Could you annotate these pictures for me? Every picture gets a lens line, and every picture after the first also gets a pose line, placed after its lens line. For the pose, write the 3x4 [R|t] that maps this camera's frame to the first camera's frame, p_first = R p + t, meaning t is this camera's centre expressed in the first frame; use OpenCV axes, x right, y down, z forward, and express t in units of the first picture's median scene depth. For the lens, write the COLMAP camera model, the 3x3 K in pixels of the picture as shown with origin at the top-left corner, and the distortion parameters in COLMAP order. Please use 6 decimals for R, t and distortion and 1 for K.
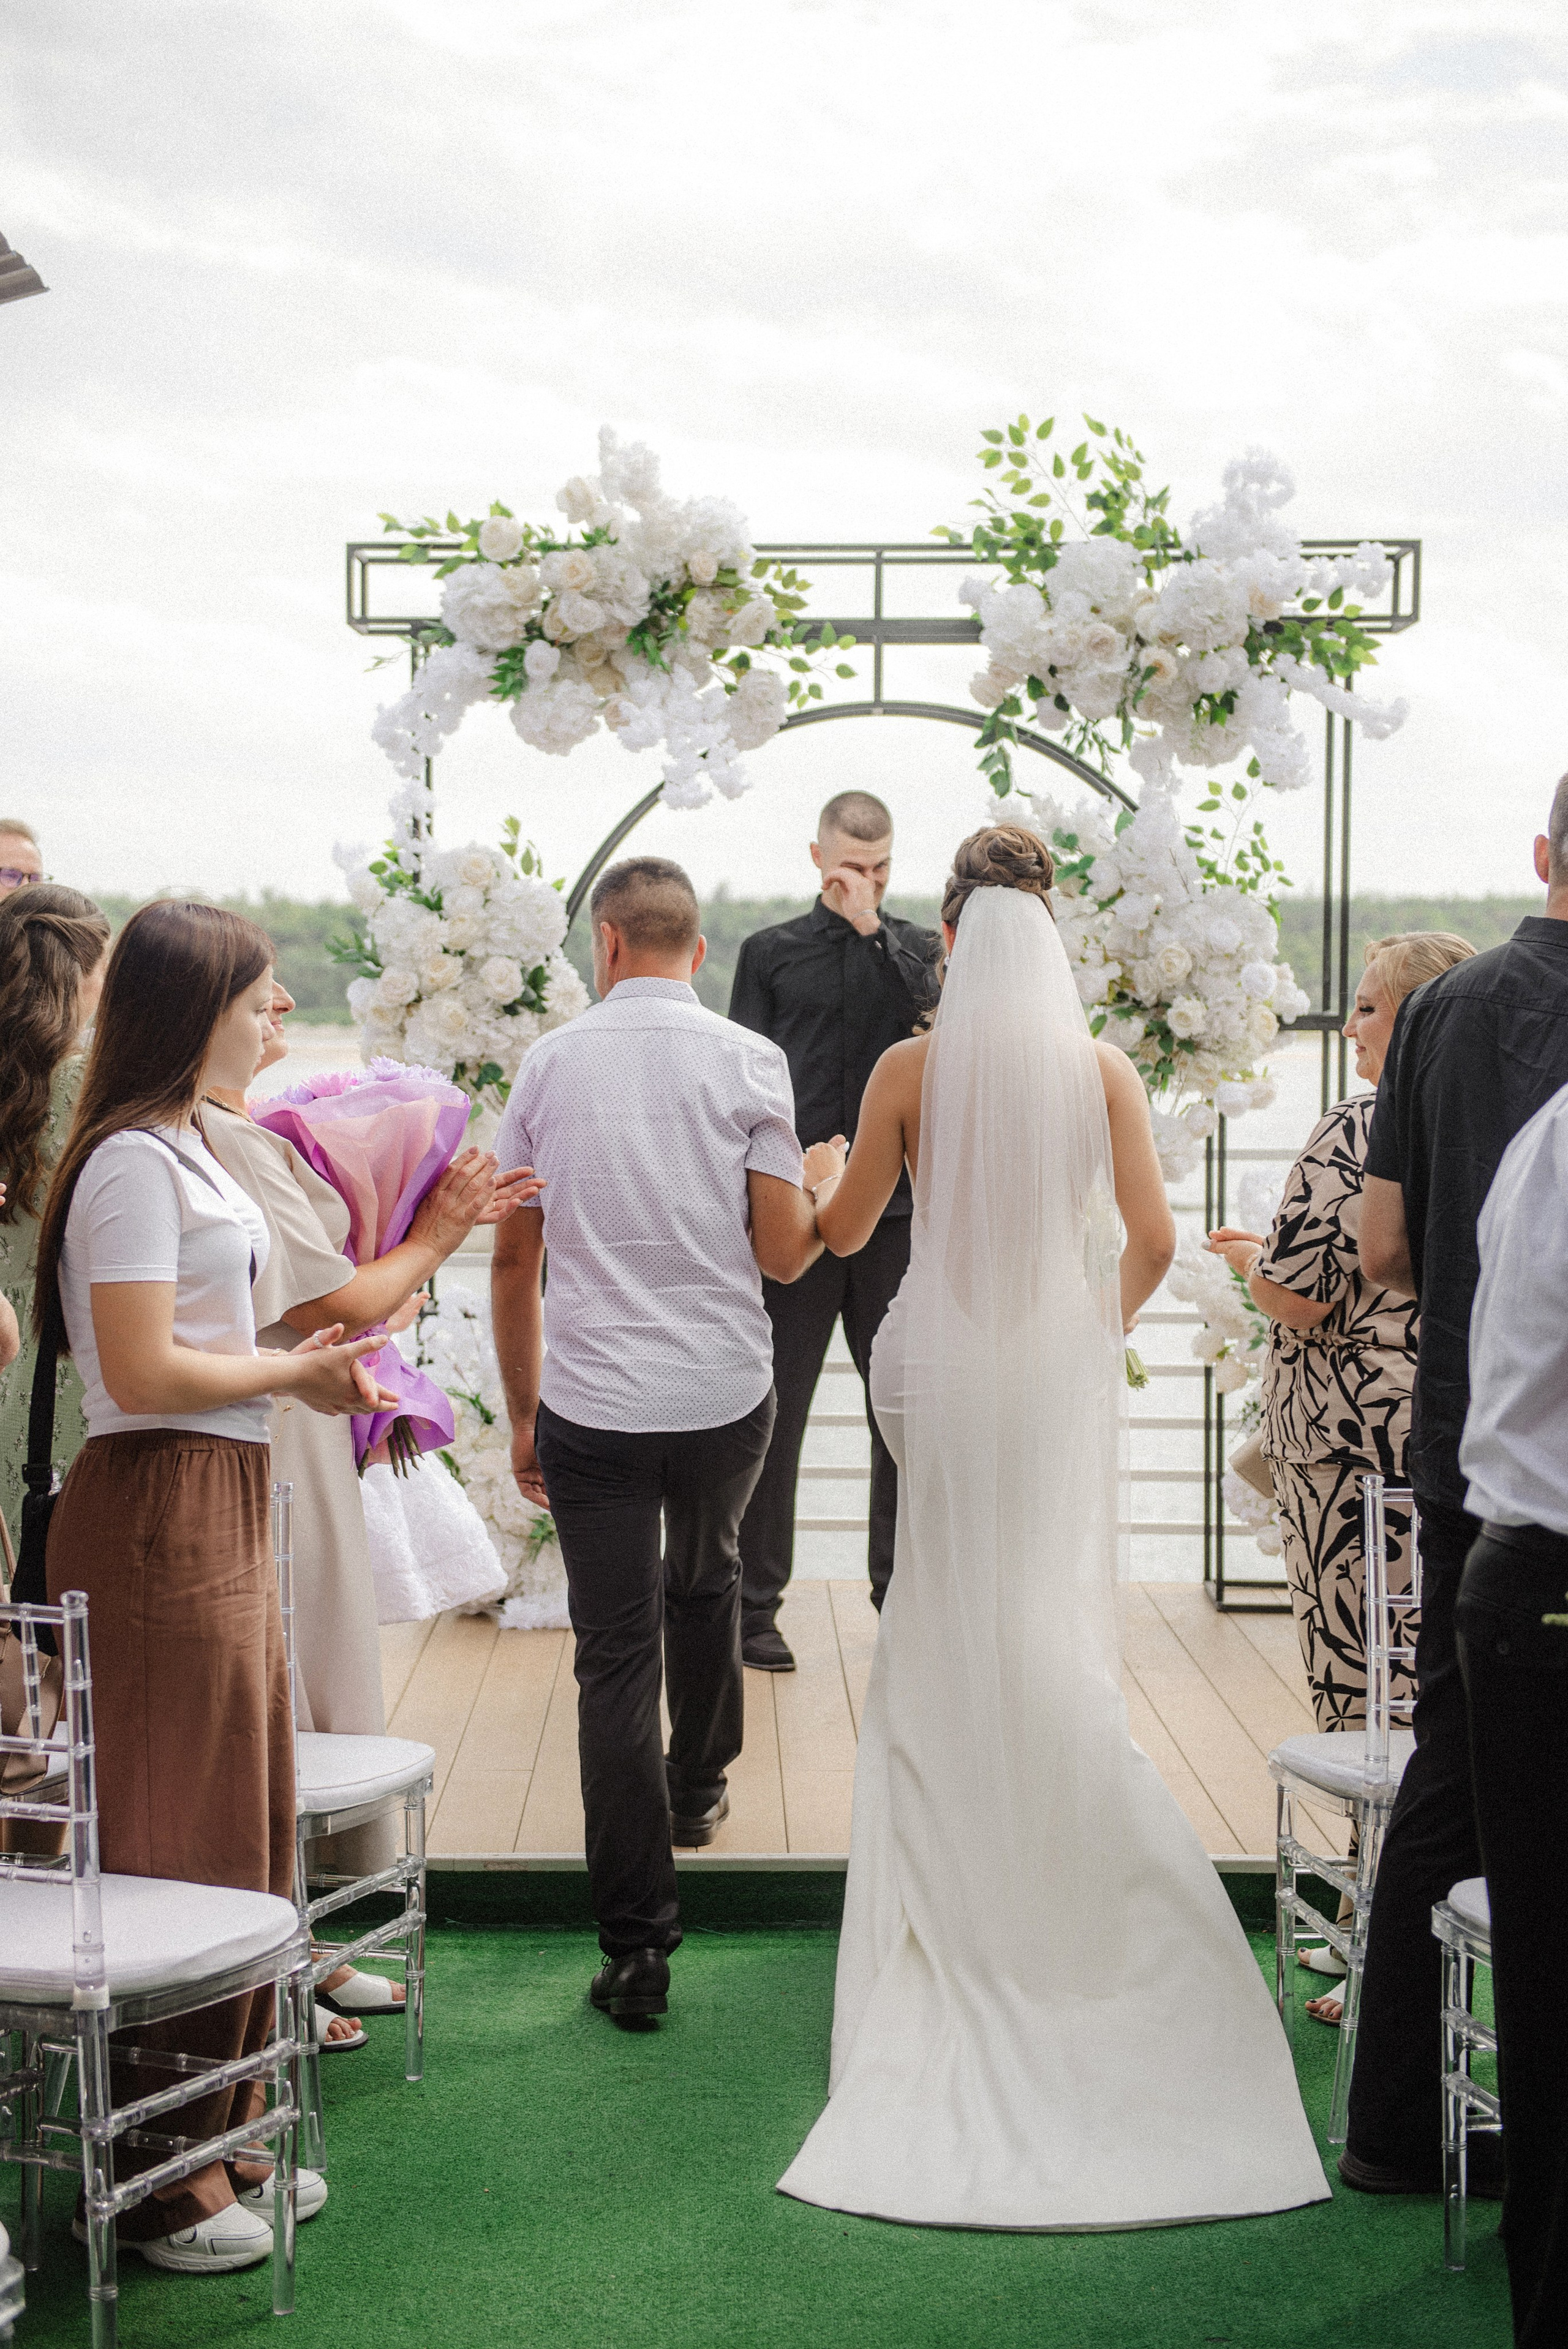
lens RADIAL K [[3147.2, 0, 784.0], [0, 3147.2, 1174.5], [0, 0, 1]] dist [0.036956, 0.038335]
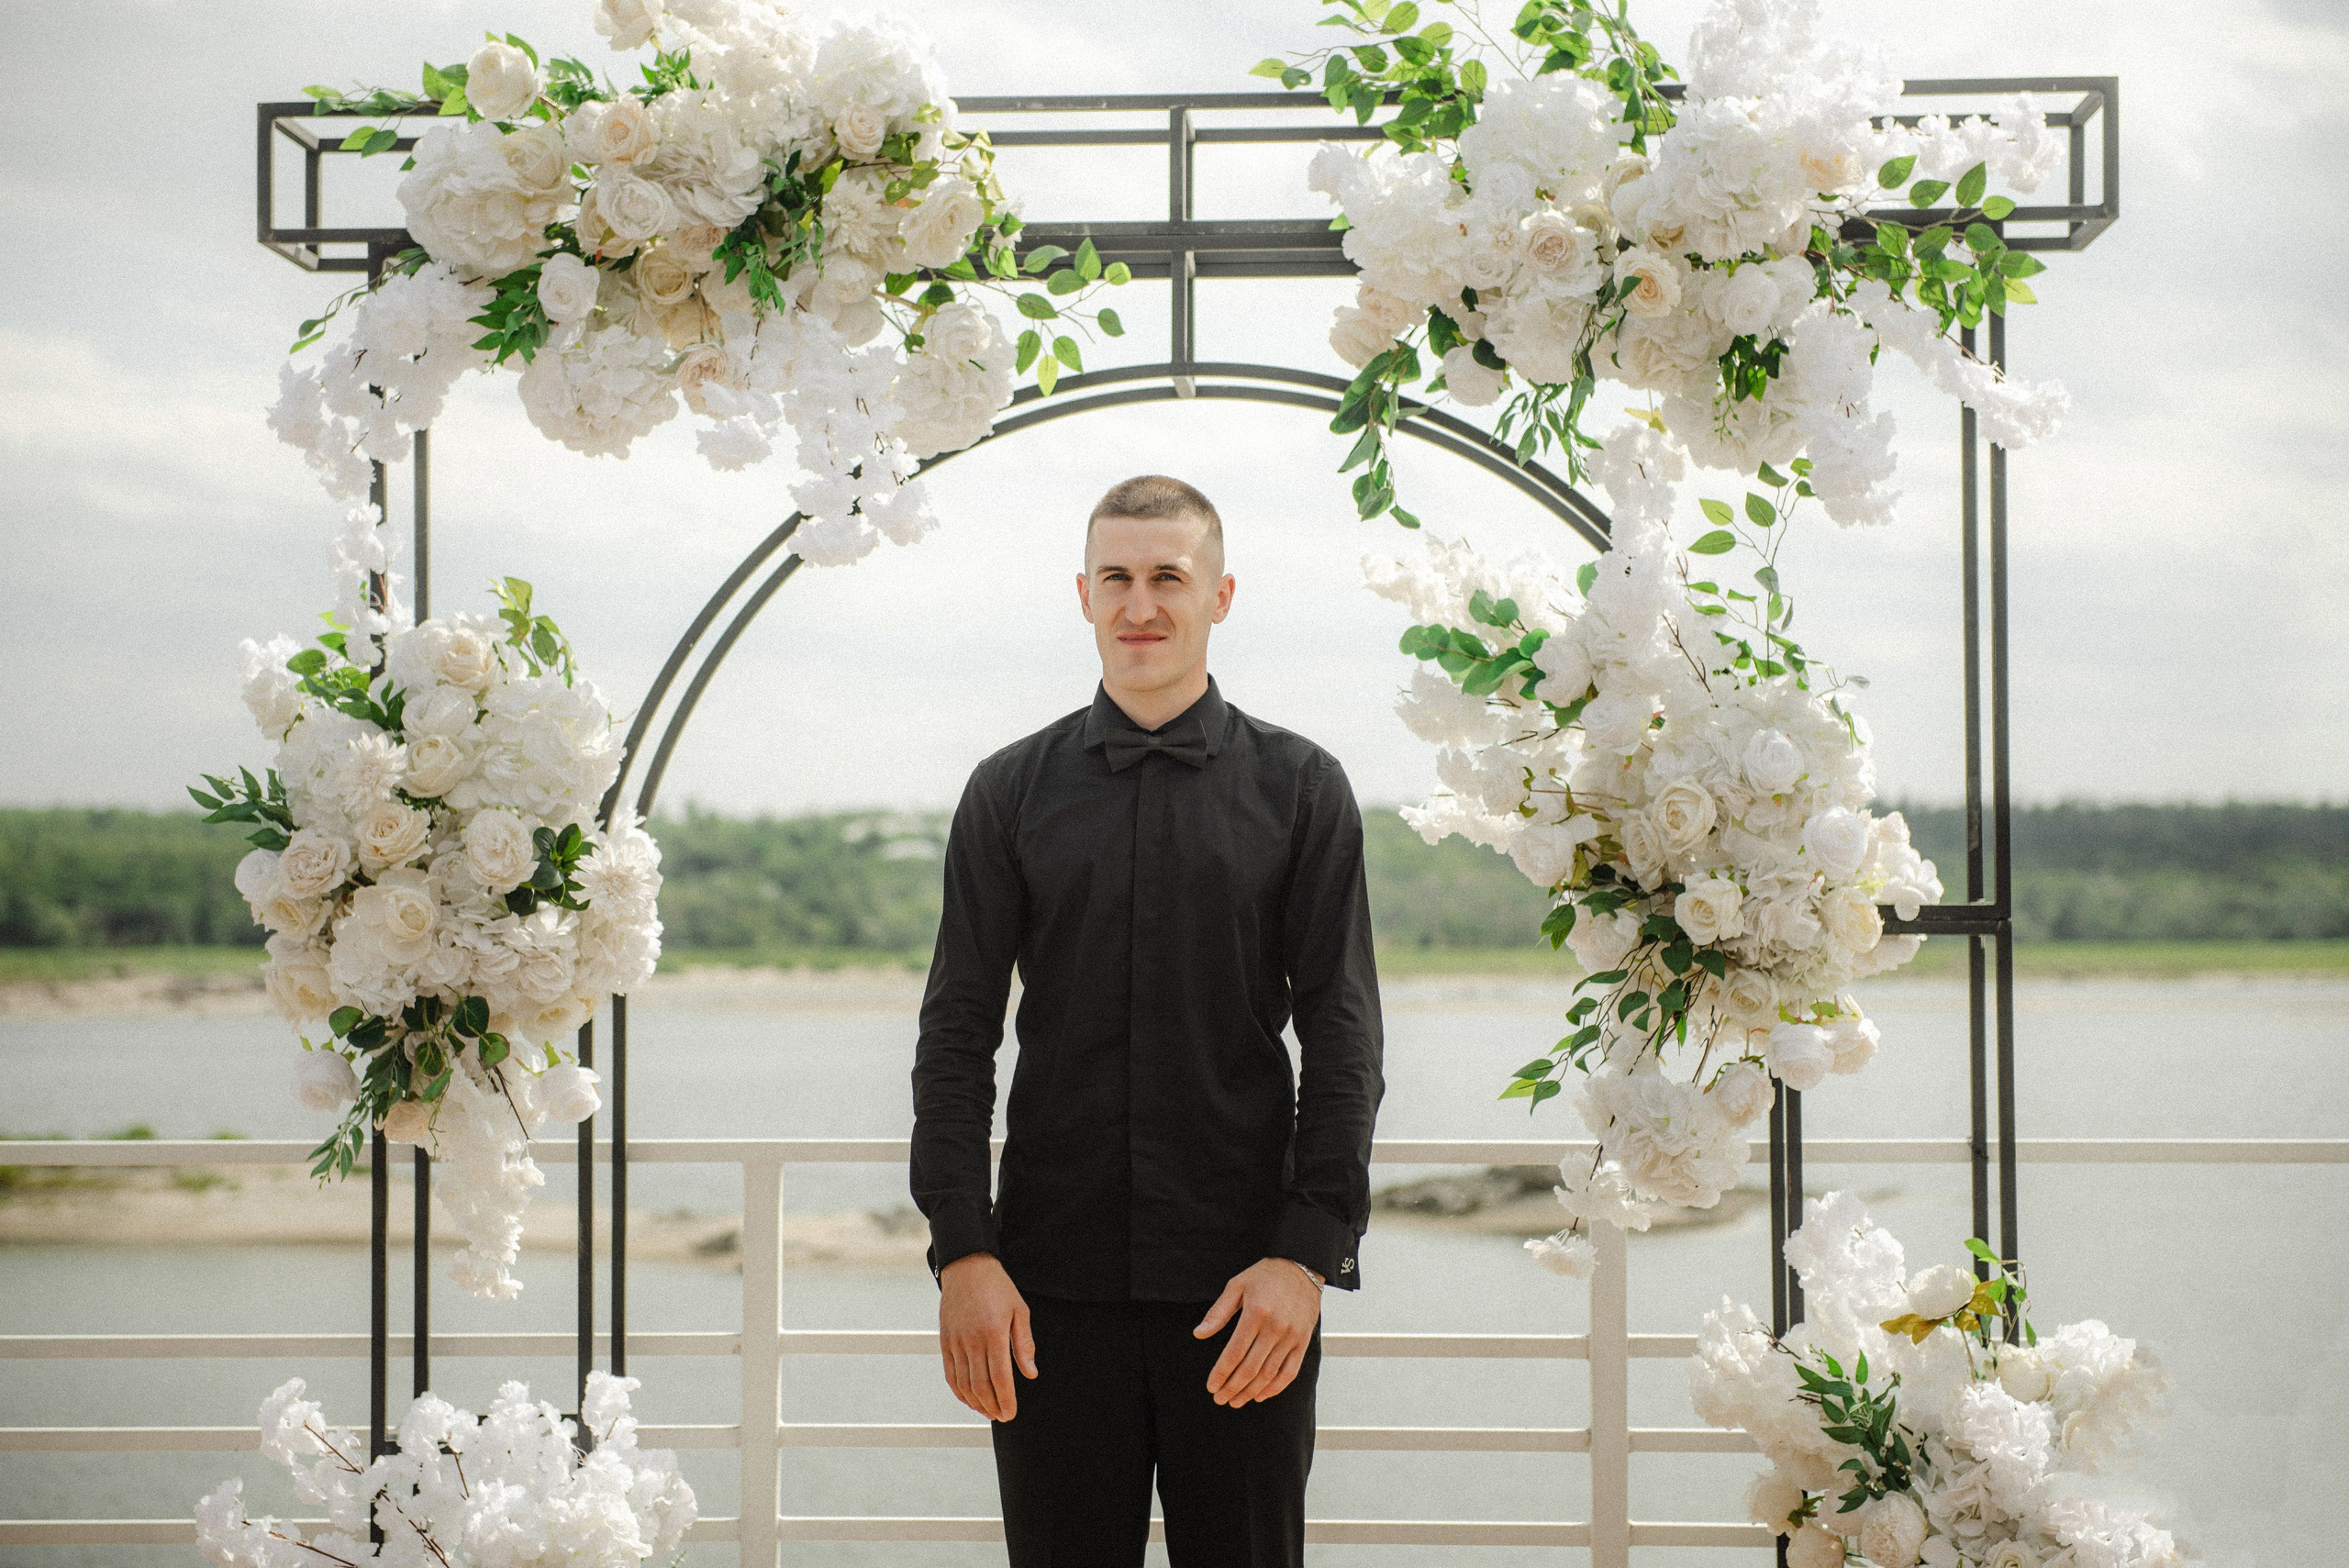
lens RADIAL K [[4185.7, 0, 1174.5], [0, 4185.7, 784.0], [0, 0, 1]] dist [0.196592, -0.018200]
pose [[0.999816, -0.005675, -0.018299, 0.045043], [0.004174, 0.996703, -0.081030, -0.011730], [0.018698, 0.080938, 0.996544, 0.246286]]
